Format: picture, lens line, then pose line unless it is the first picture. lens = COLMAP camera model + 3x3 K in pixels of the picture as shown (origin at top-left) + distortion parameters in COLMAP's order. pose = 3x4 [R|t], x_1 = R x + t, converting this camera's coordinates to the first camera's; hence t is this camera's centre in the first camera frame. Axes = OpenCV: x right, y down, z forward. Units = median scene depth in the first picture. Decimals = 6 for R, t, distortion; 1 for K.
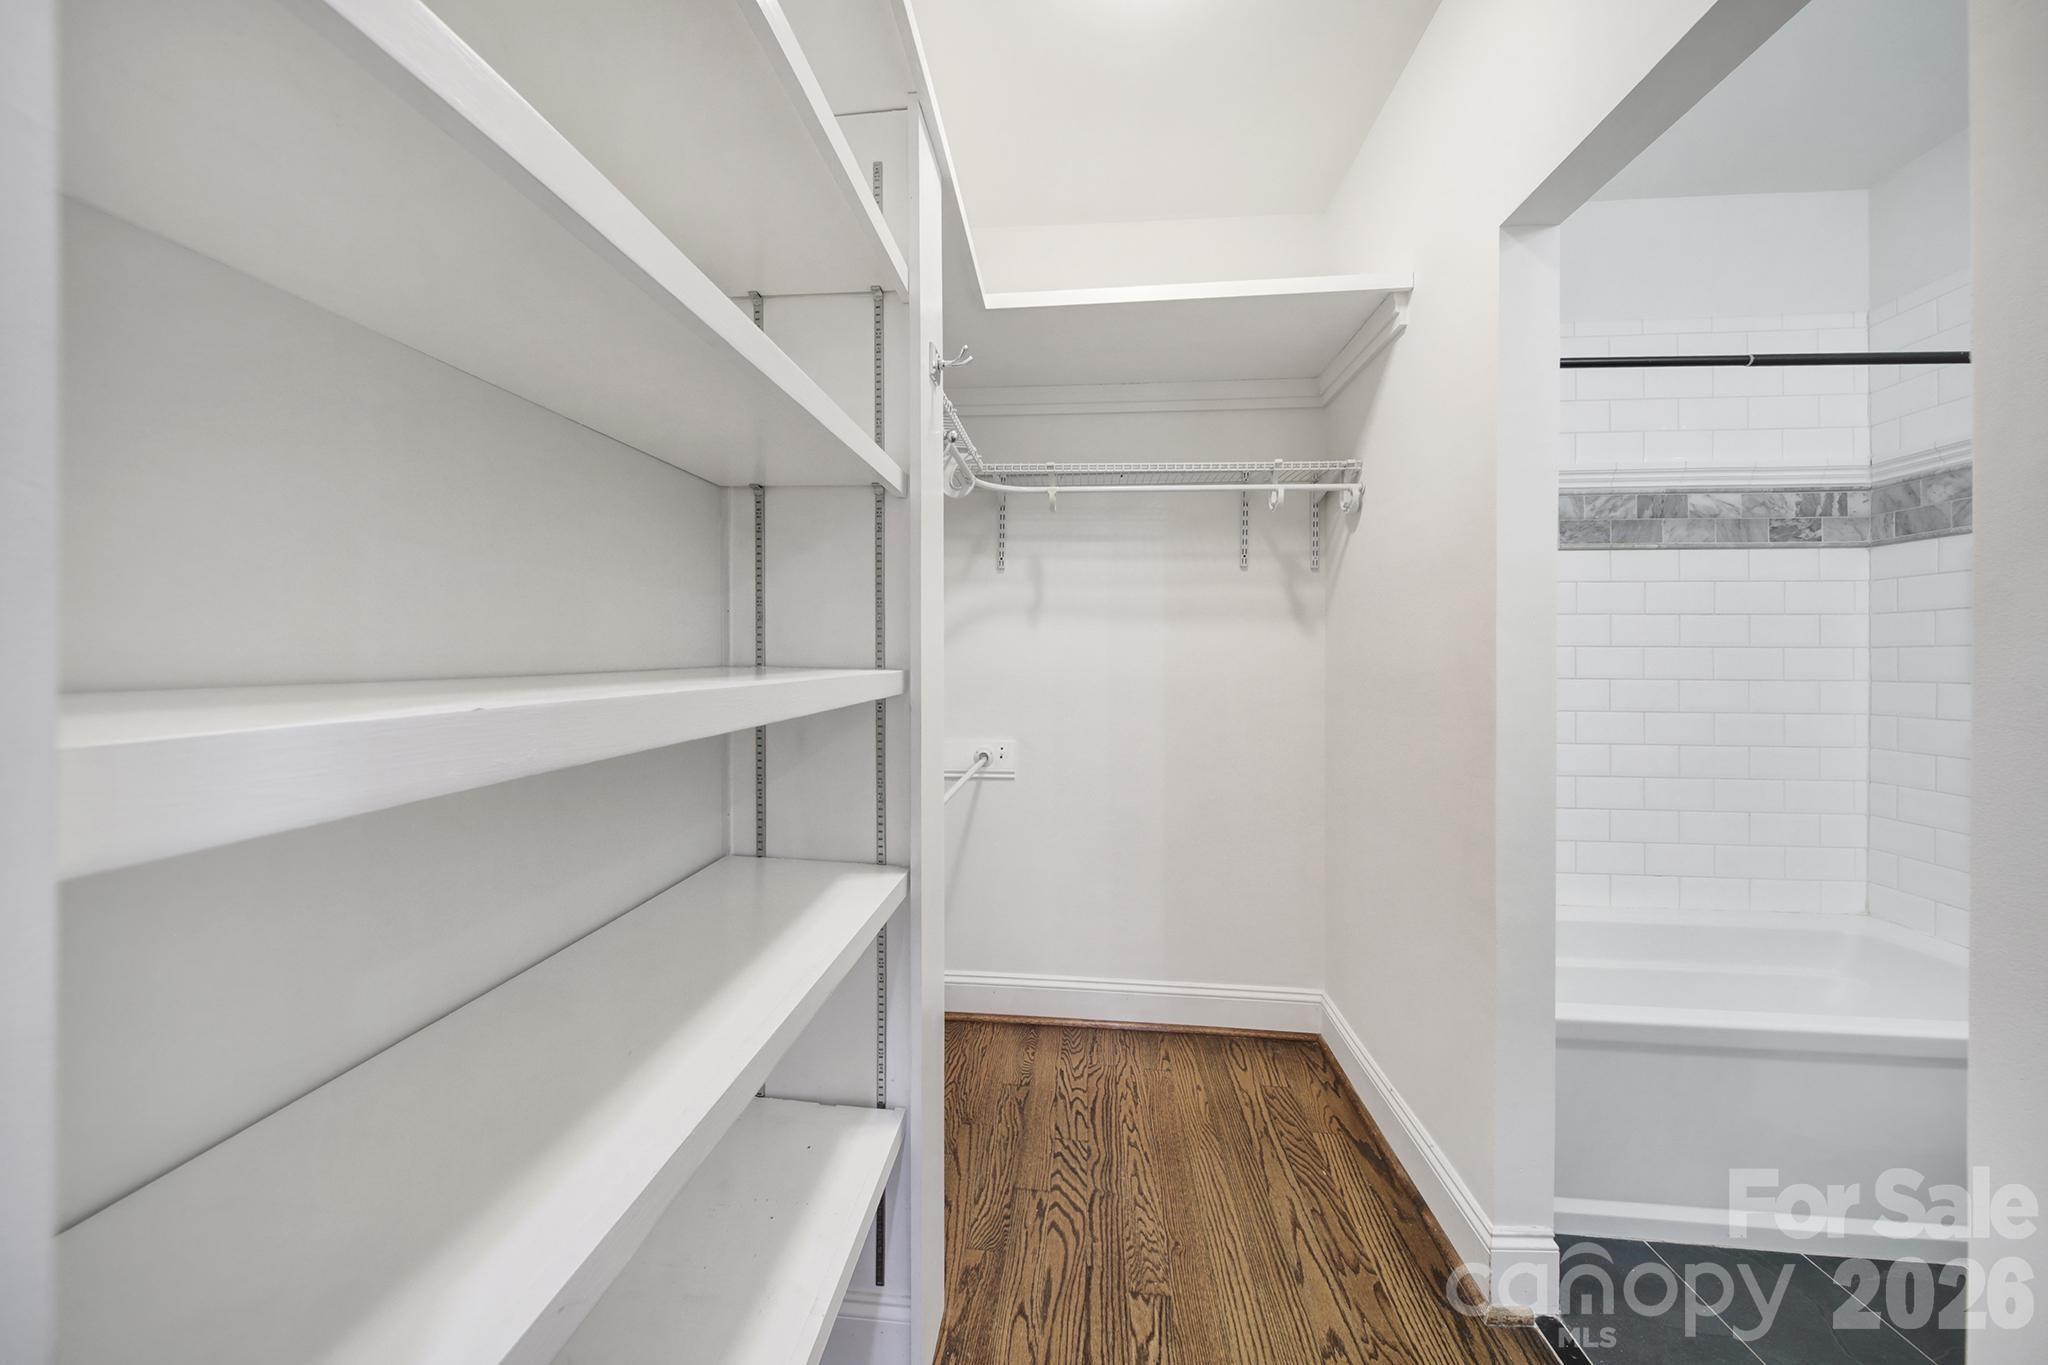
lens RADIAL K [[735.7, 0, 1023.1], [0, 735.7, 665.0], [0, 0, 1]] dist [-0.000615, -0.000281]
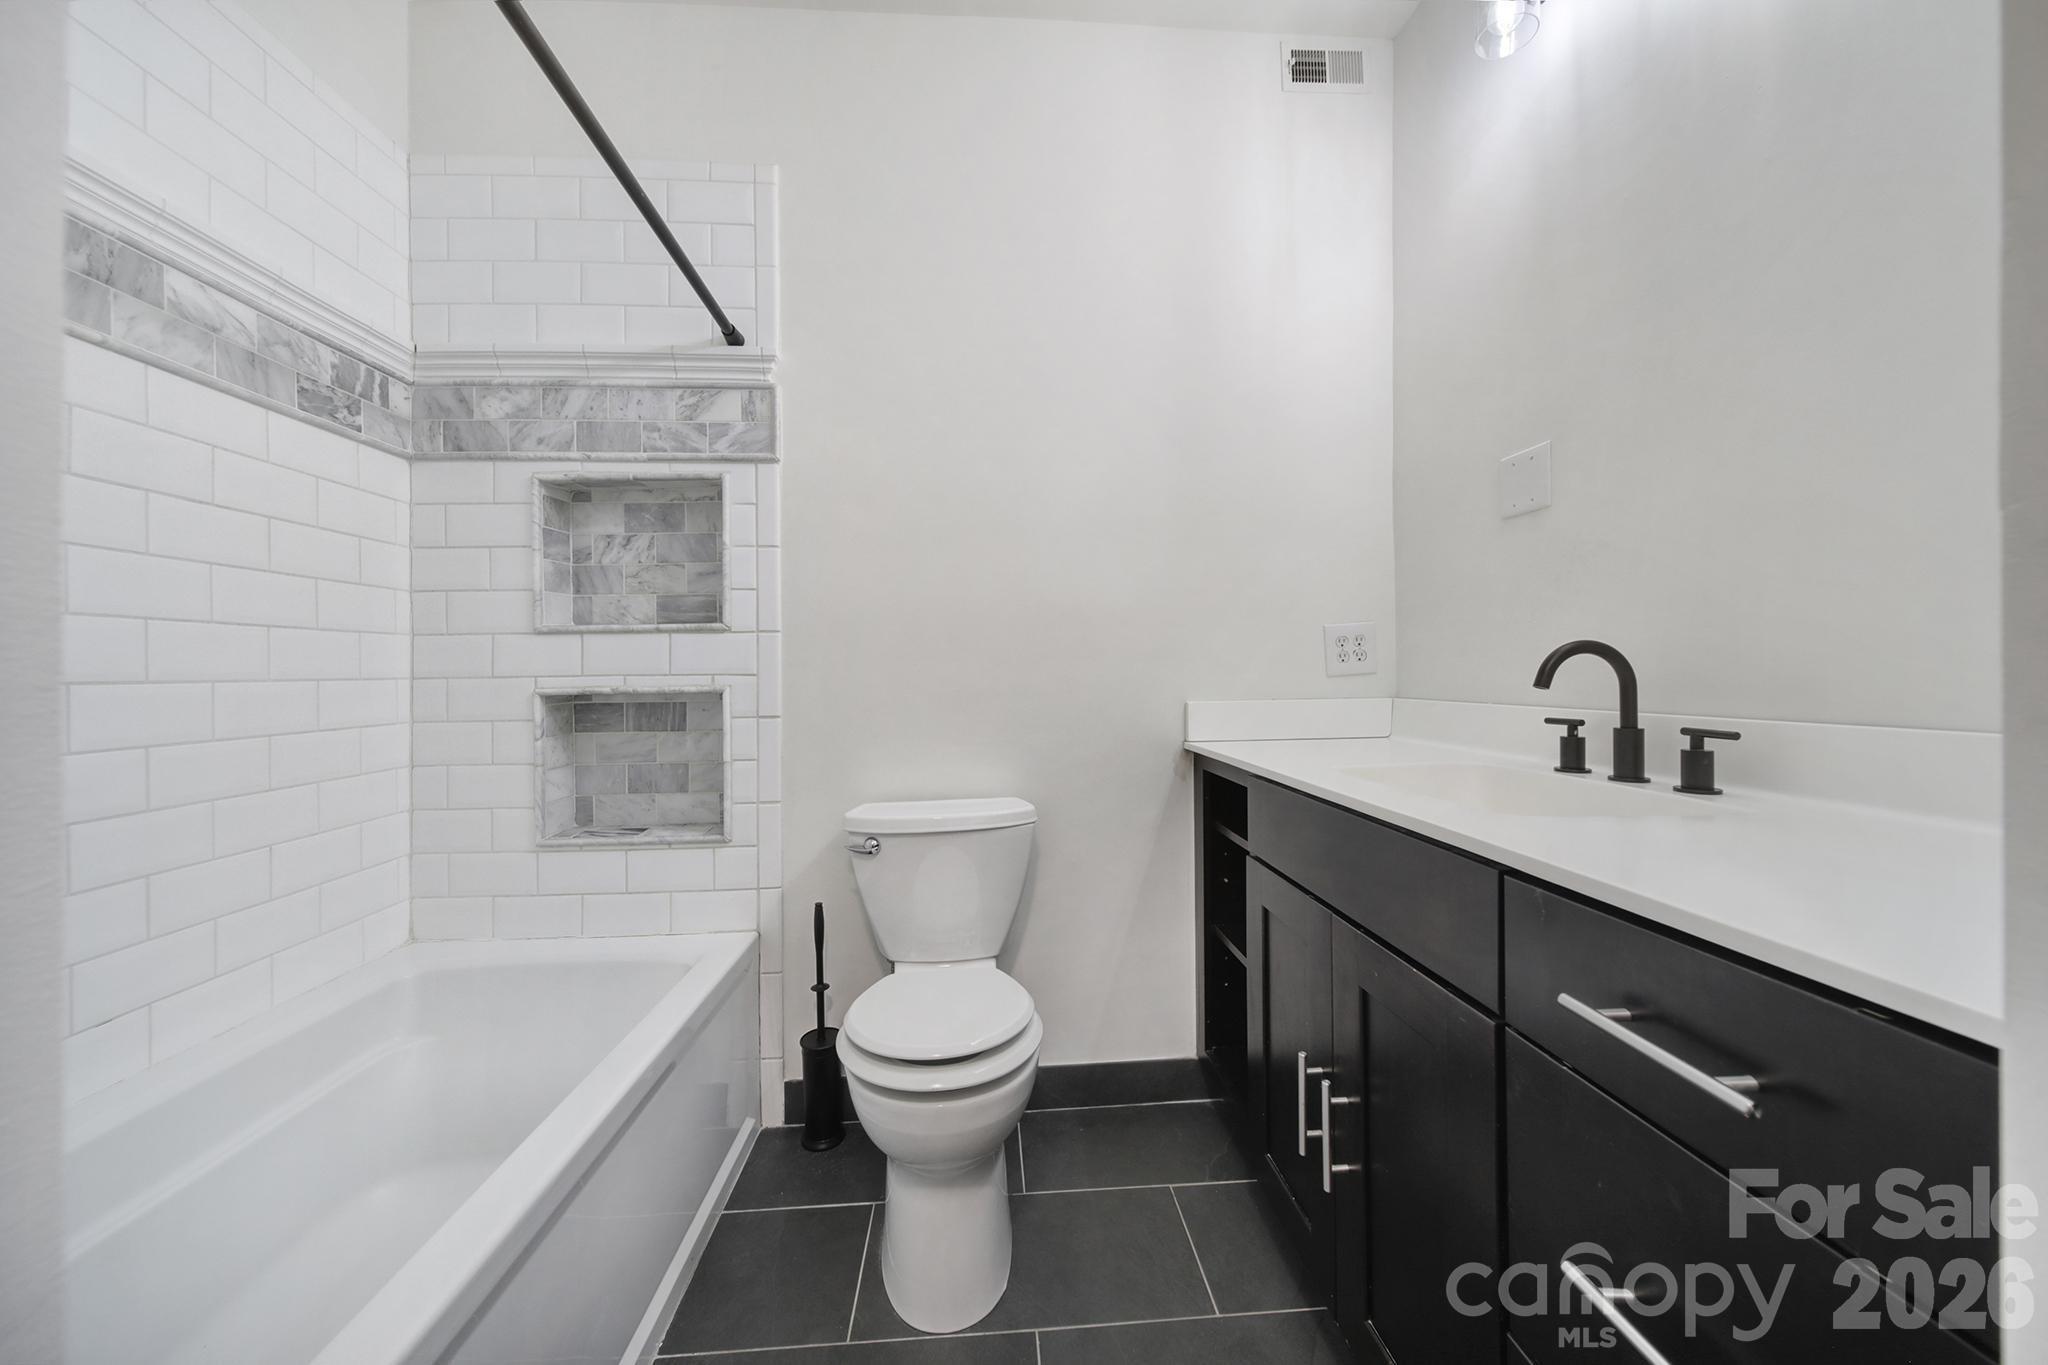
lens RADIAL K [[735.7, 0, 1021.9], [0, 735.7, 671.1], [0, 0, 1]] dist [-0.000615, -0.000281]
pose [[-0.145309, 0.006848, 0.989363, 0.301975], [0.008338, 0.999949, -0.005696, 0.068722], [-0.989351, 0.007421, -0.145358, 0.480282]]
